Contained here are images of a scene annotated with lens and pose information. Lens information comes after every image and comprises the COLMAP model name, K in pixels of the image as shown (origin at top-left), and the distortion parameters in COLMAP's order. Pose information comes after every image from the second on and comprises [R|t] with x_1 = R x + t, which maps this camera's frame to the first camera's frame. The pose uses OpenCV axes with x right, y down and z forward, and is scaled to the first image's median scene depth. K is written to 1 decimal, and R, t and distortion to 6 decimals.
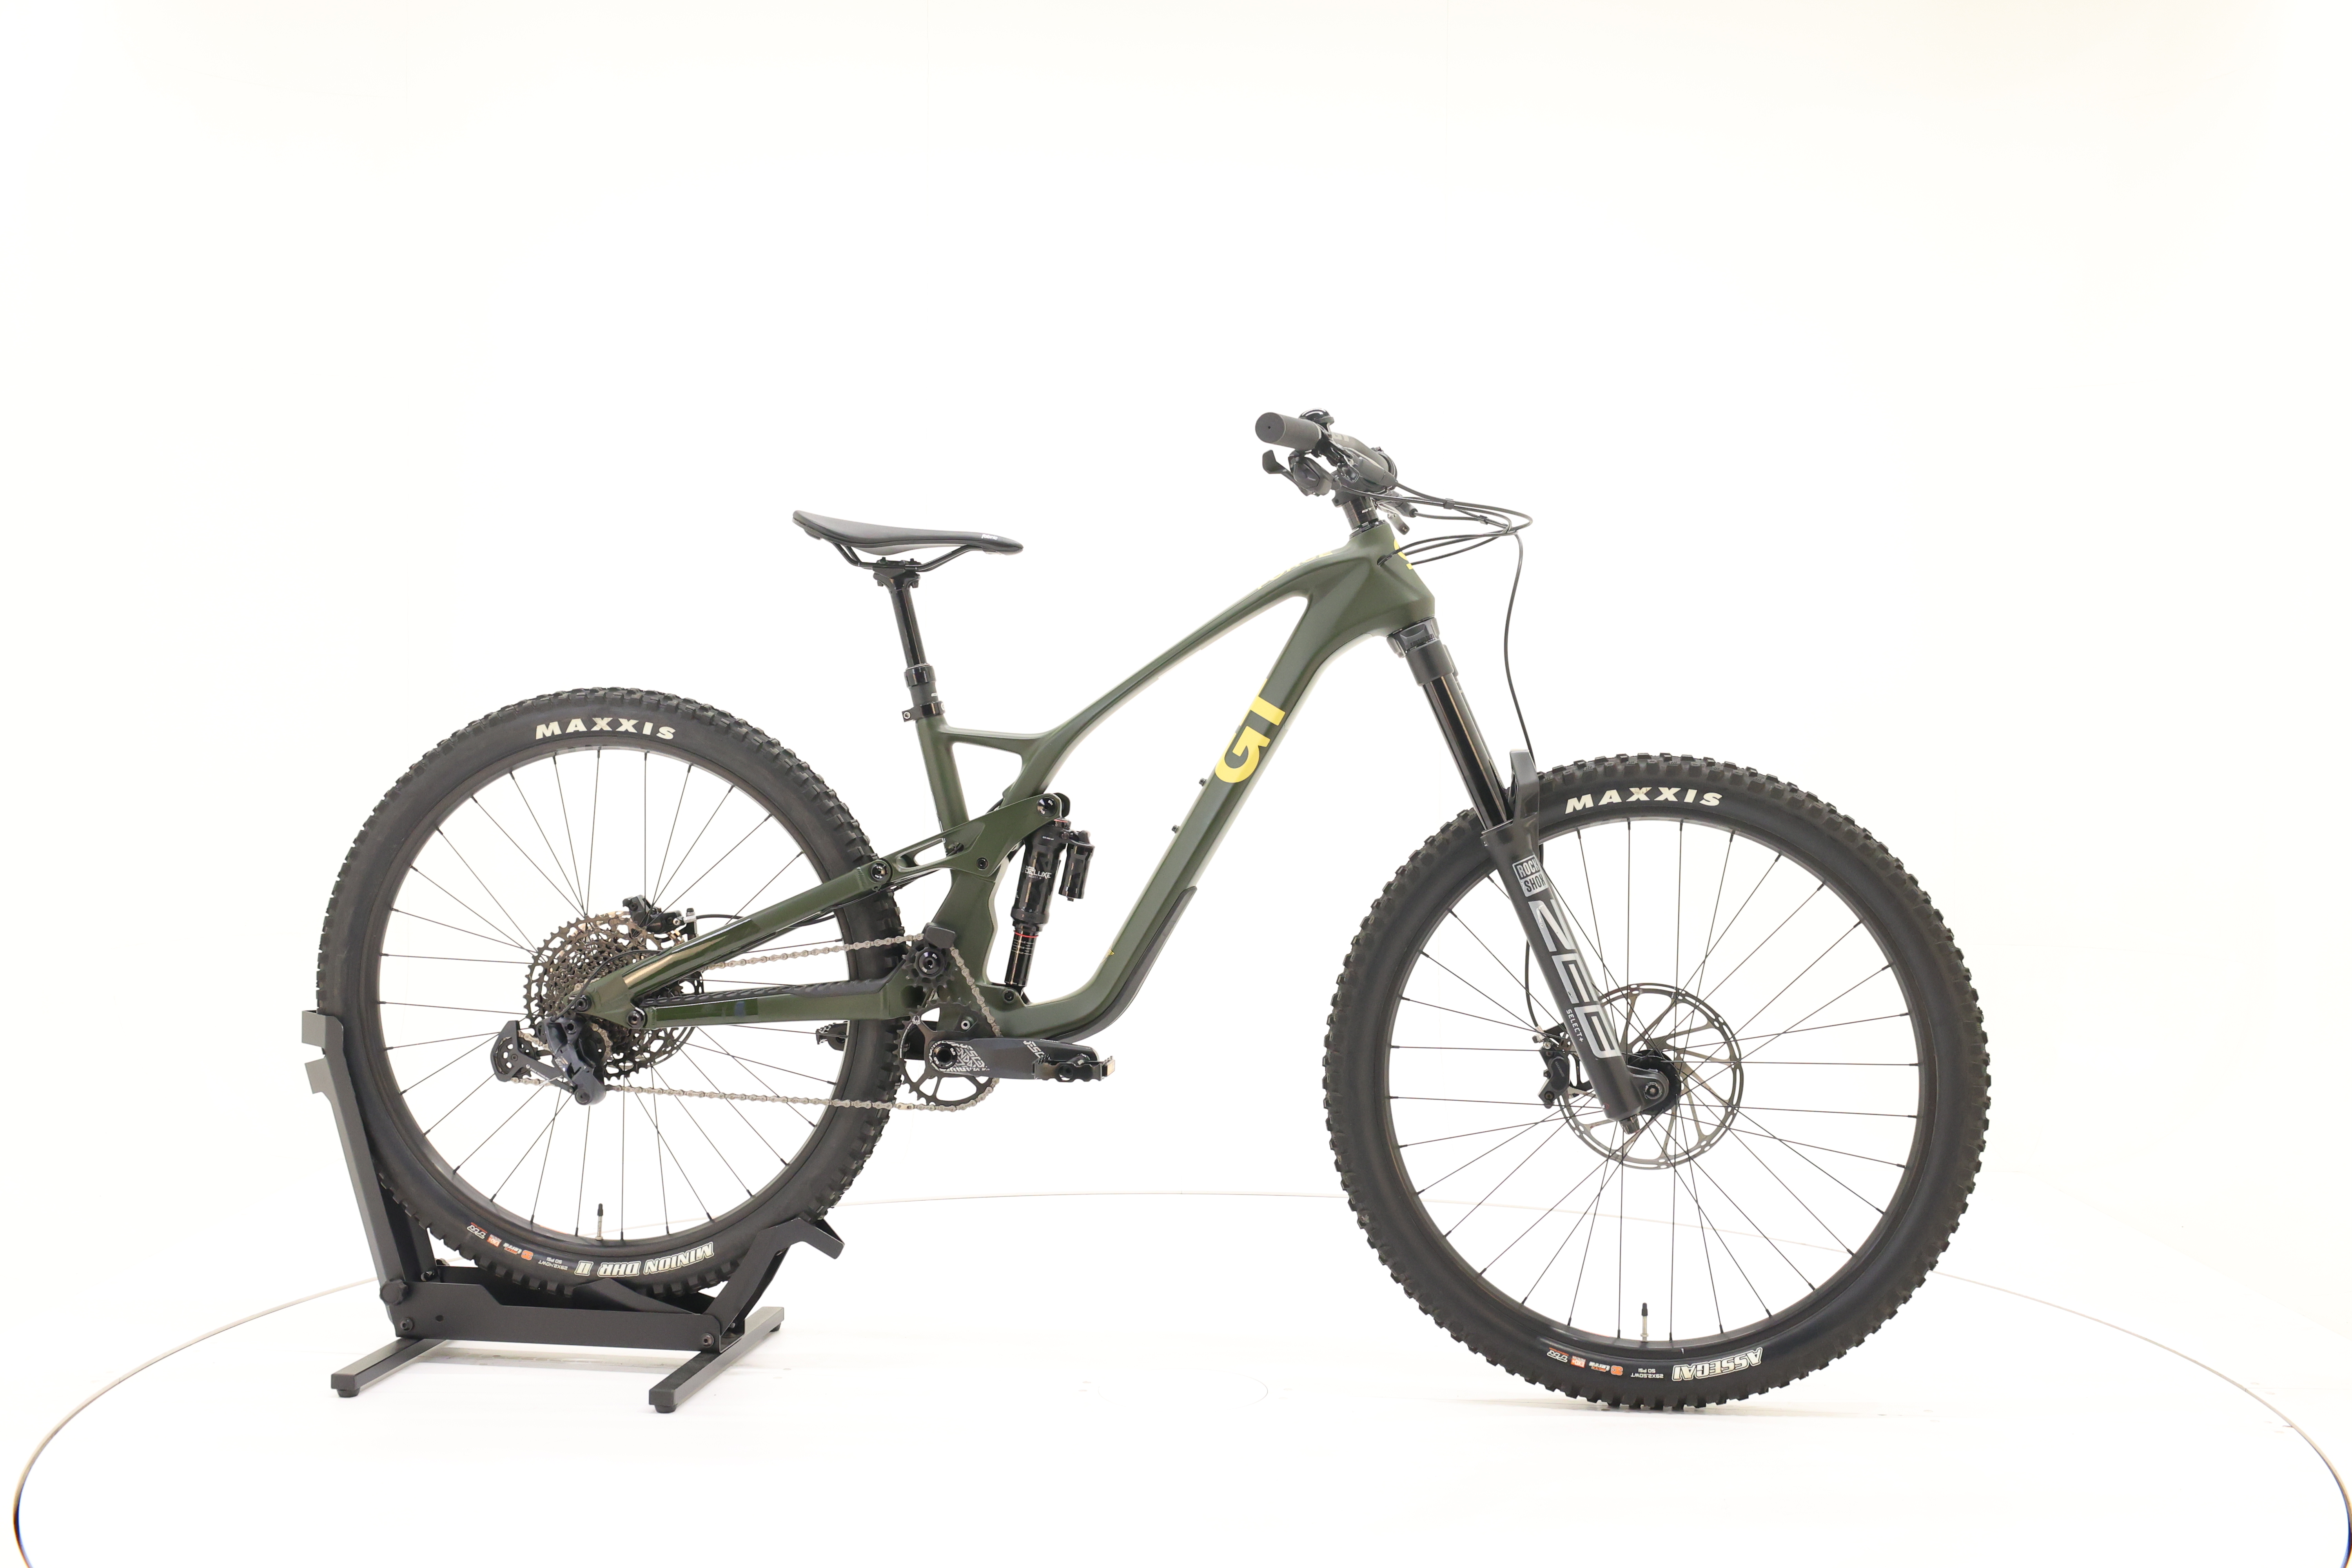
lens RADIAL K [[2526.1, 0, 1175.4], [0, 2526.1, 786.7], [0, 0, 1]] dist [0.008454, 0.000000]
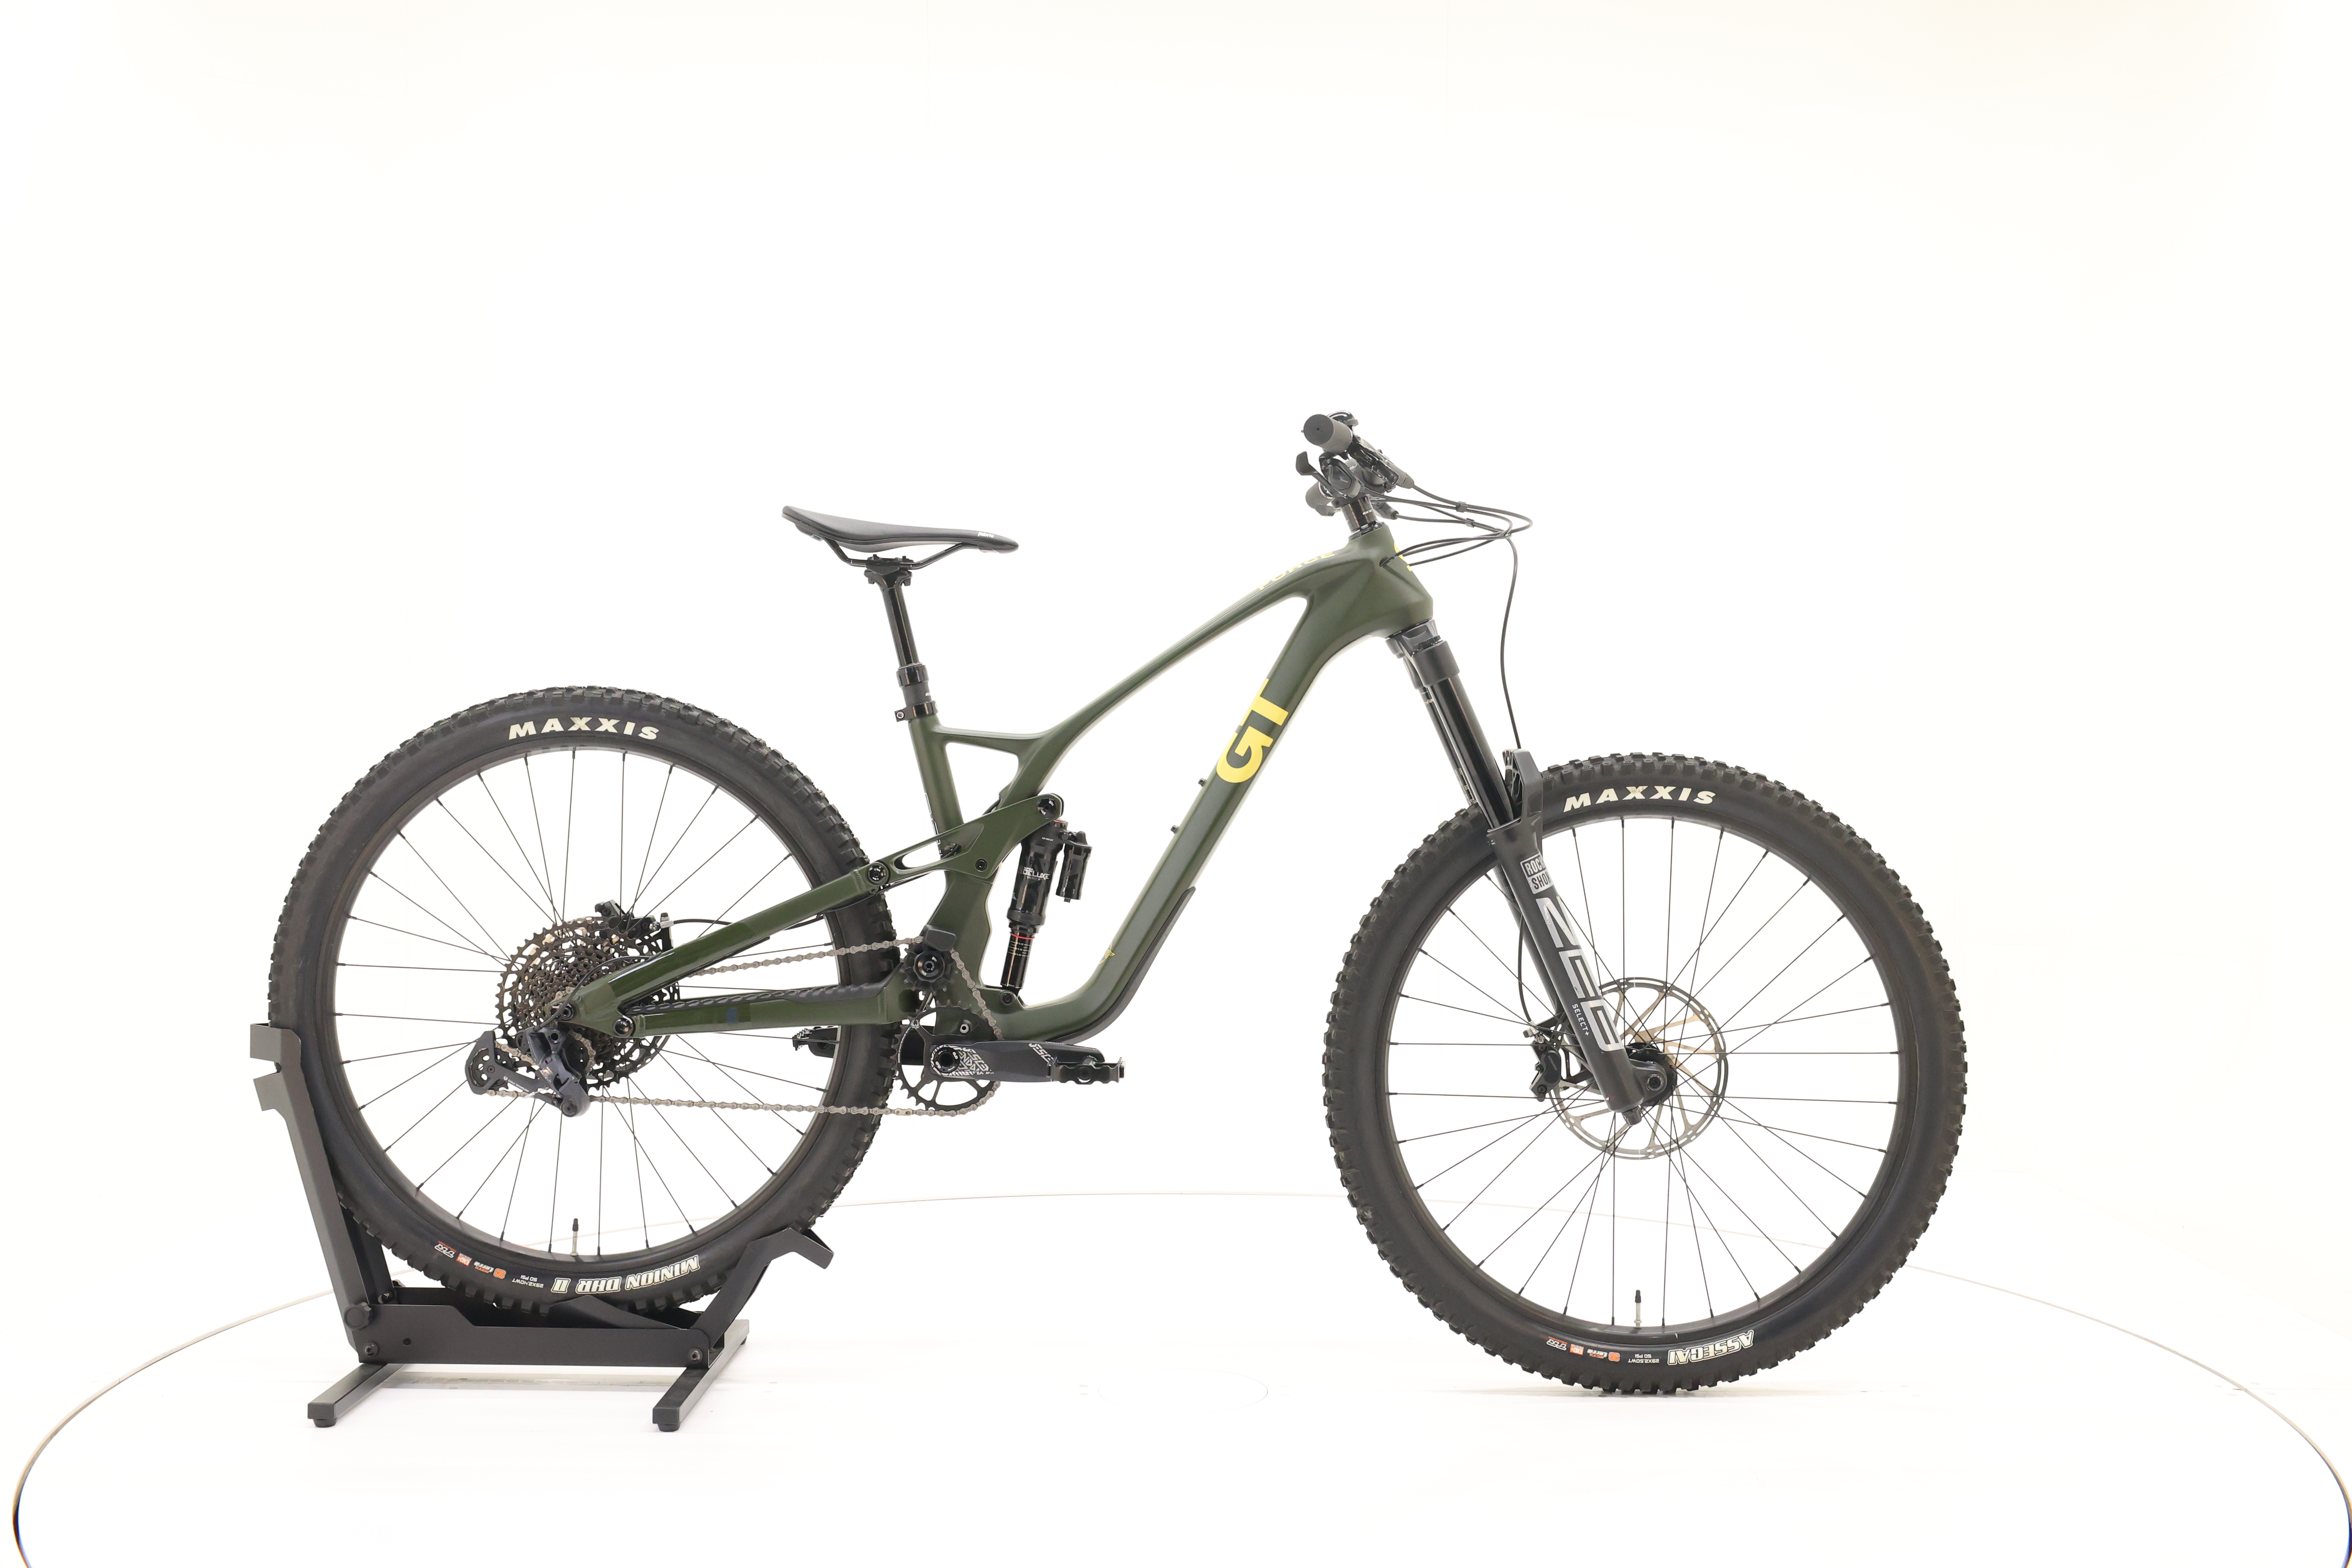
lens RADIAL K [[2526.1, 0, 1180.0], [0, 2526.1, 789.8], [0, 0, 1]] dist [0.008454, 0.000000]
pose [[0.991670, -0.002820, 0.128777, -0.125302], [0.002736, 0.999996, 0.000828, 0.000392], [-0.128779, -0.000468, 0.991673, 0.008885]]
